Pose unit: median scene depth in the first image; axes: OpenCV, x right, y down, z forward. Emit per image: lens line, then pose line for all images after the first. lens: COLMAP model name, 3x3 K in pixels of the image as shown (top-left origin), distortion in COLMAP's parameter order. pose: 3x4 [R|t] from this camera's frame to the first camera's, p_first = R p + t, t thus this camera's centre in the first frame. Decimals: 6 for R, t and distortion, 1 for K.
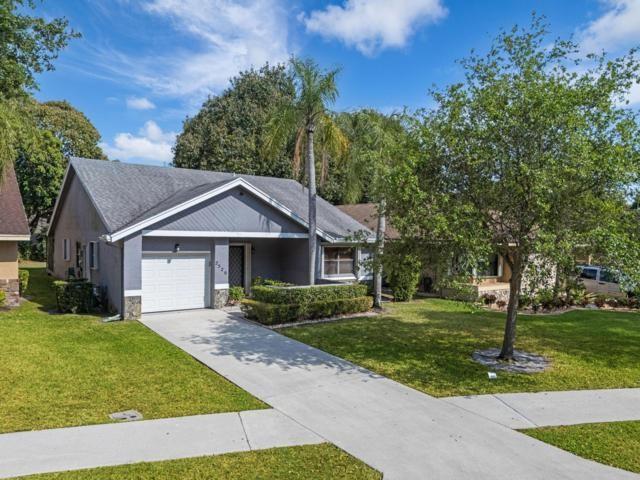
lens RADIAL K [[438.0, 0, 320.0], [0, 438.0, 240.0], [0, 0, 1]] dist [-0.000680, -0.000304]
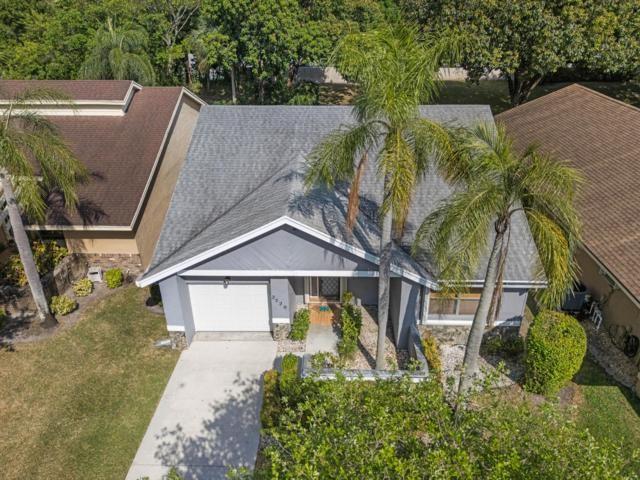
lens RADIAL K [[438.0, 0, 320.0], [0, 438.0, 240.0], [0, 0, 1]] dist [-0.000680, -0.000304]
pose [[0.797960, 0.253838, -0.546650, 0.267449], [-0.001960, 0.908074, 0.418804, -0.398436], [0.602708, -0.333117, 0.725104, 0.472570]]
